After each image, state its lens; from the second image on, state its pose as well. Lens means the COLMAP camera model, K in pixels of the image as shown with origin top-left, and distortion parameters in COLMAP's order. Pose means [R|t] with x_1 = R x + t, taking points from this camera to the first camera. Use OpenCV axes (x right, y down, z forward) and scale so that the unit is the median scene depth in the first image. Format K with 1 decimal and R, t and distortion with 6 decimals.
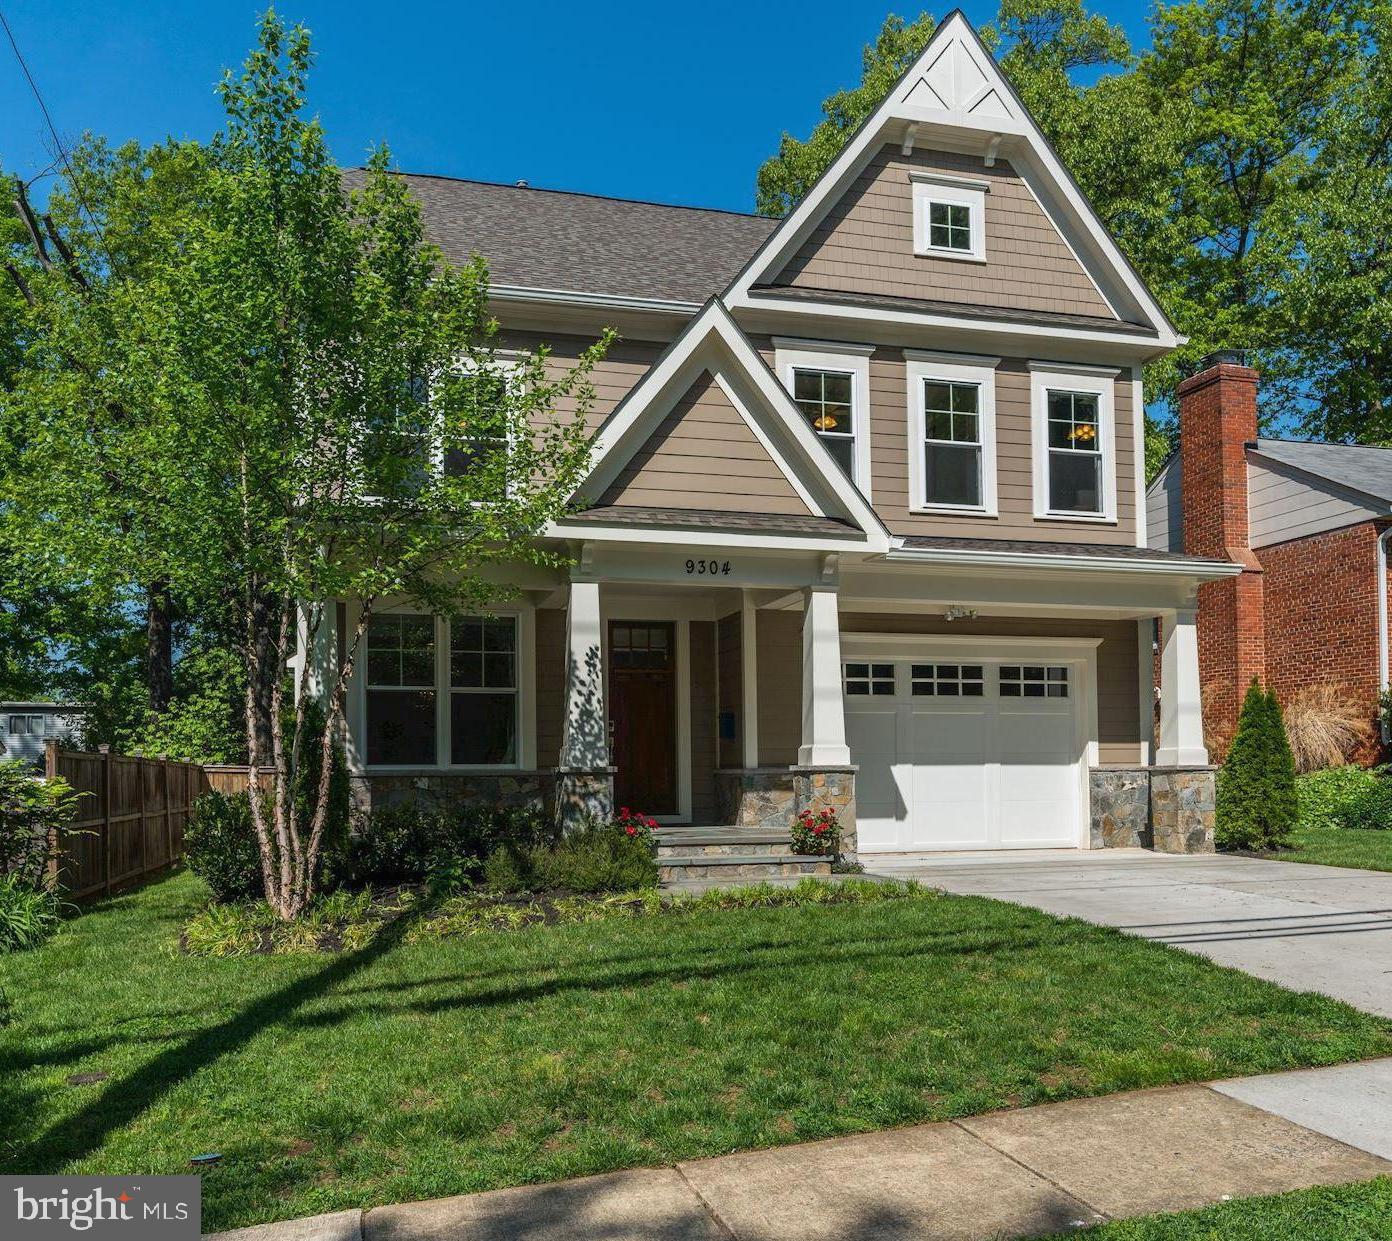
lens RADIAL K [[1217.9, 0, 741.6], [0, 1217.9, 767.3], [0, 0, 1]] dist [-0.010906, 0.003460]
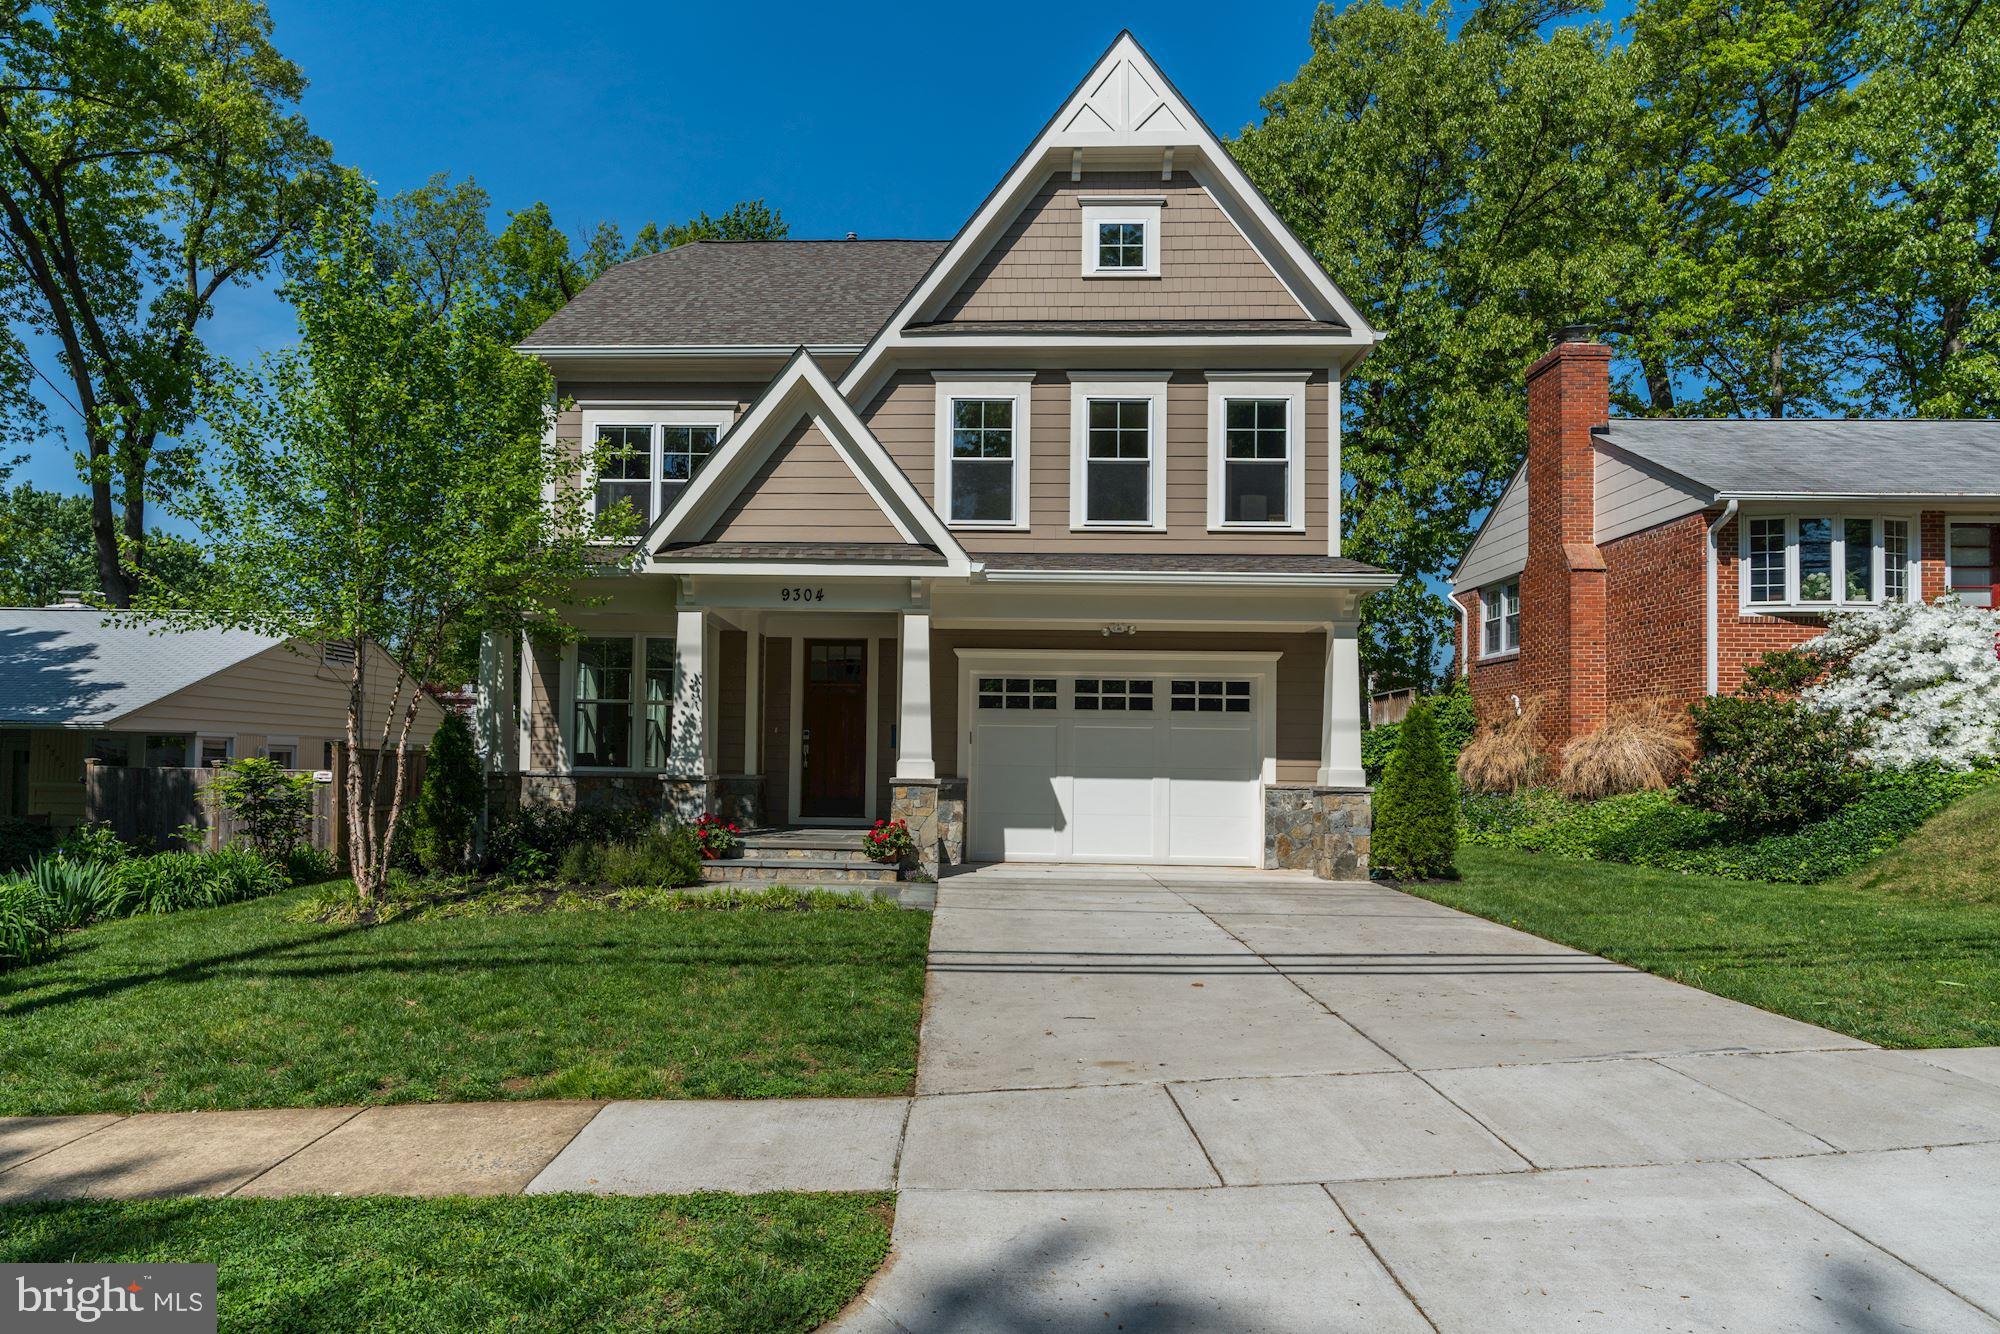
lens RADIAL K [[1173.2, 0, 949.0], [0, 1173.2, 750.6], [0, 0, 1]] dist [-0.000332, -0.003521]
pose [[0.950937, 0.020728, -0.308691, 0.347408], [-0.022438, 0.999746, -0.001990, -0.020543], [0.308571, 0.008819, 0.951160, 0.032928]]
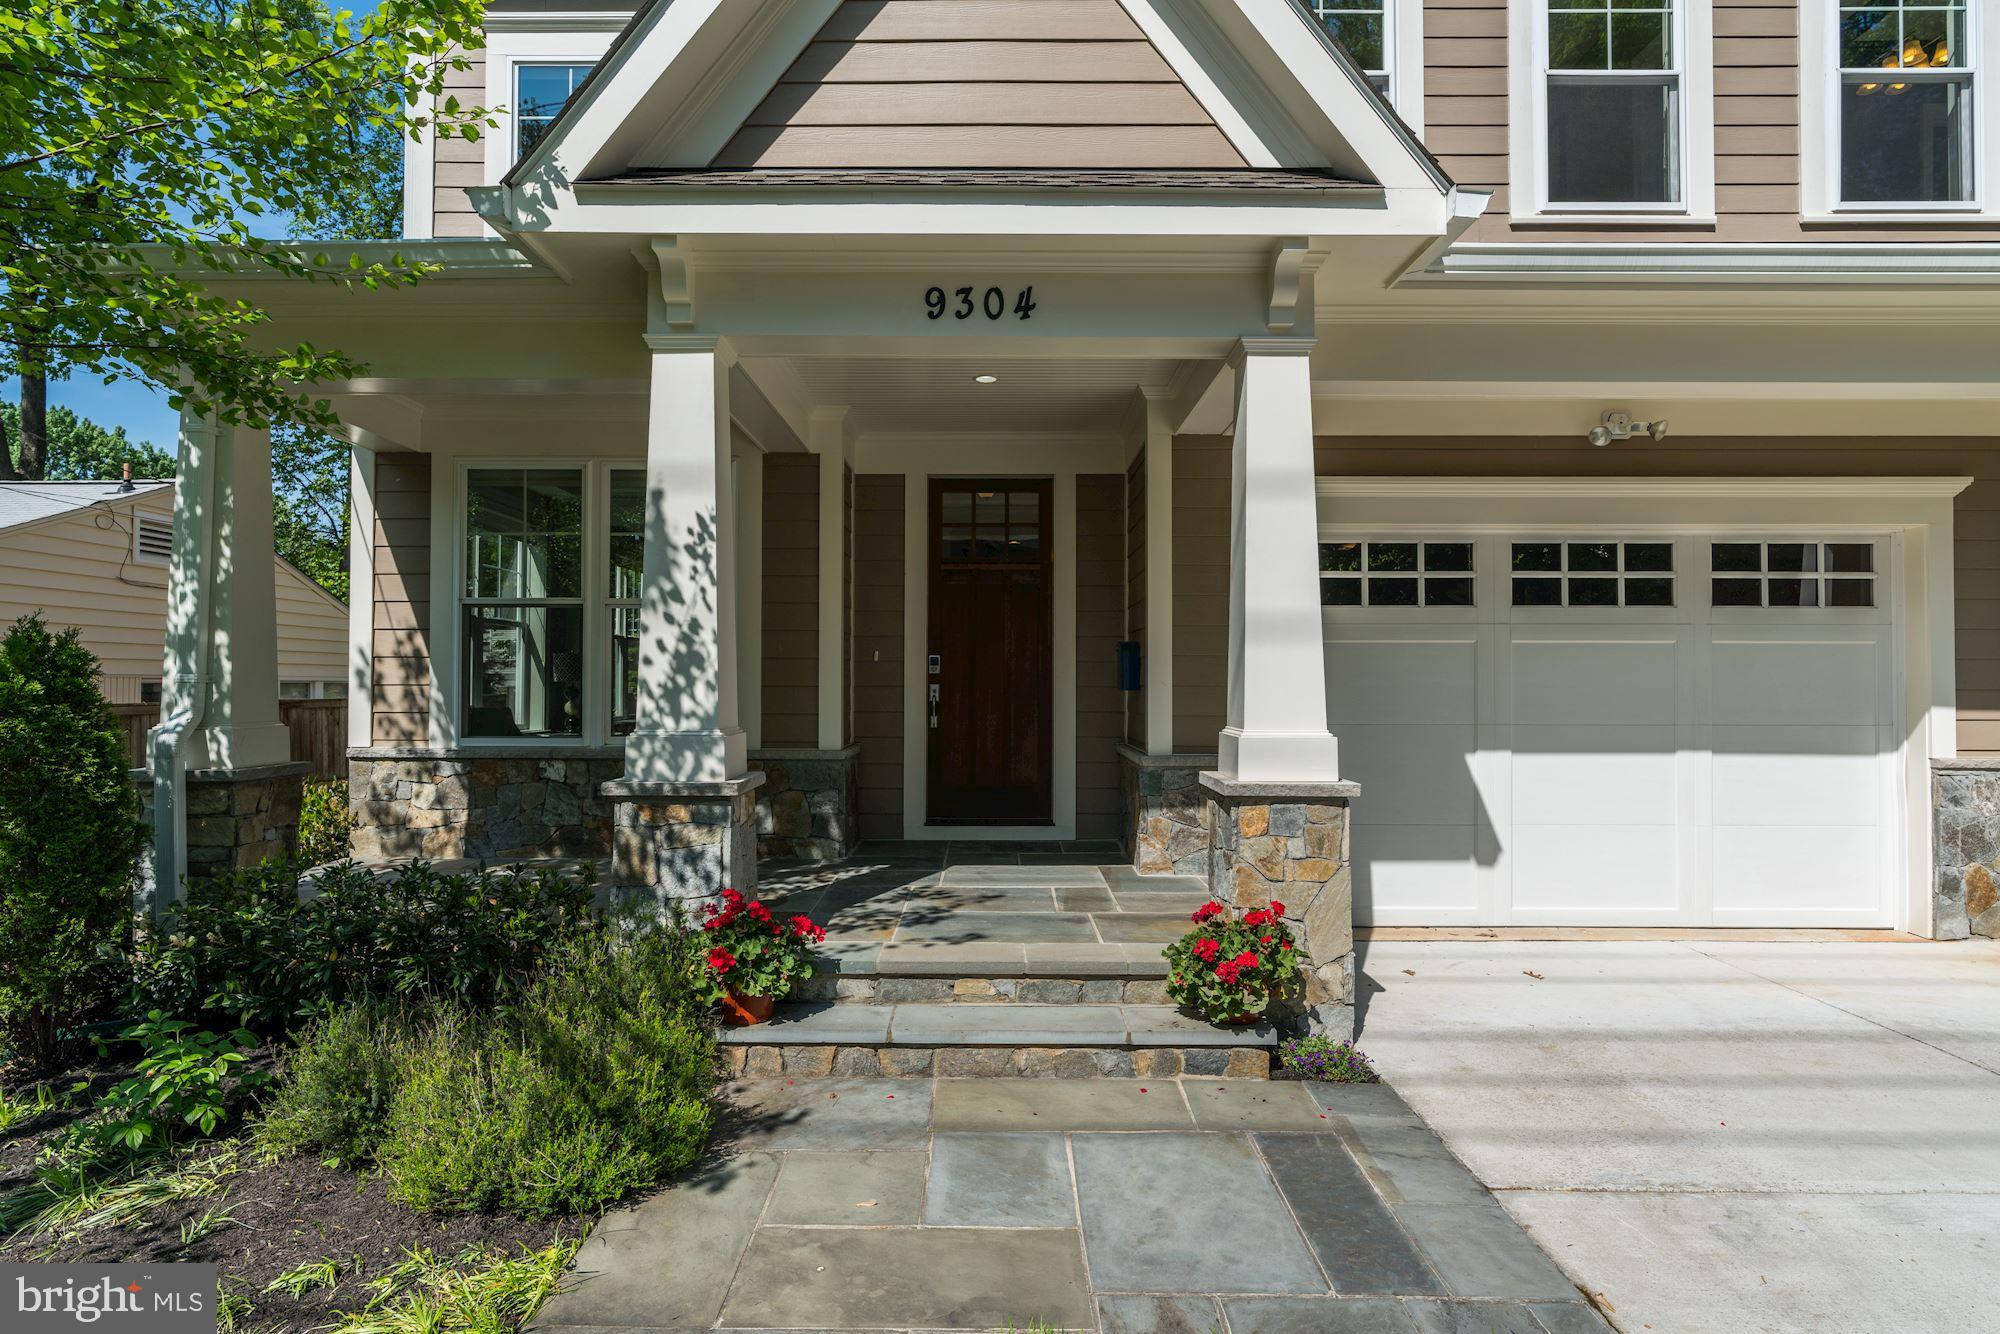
lens RADIAL K [[1115.4, 0, 1010.0], [0, 1115.4, 675.2], [0, 0, 1]] dist [-0.003105, 0.000565]
pose [[0.958470, 0.009730, -0.285028, 0.075501], [-0.009179, 0.999953, 0.003269, -0.031301], [0.285046, -0.000517, 0.958514, 0.520255]]
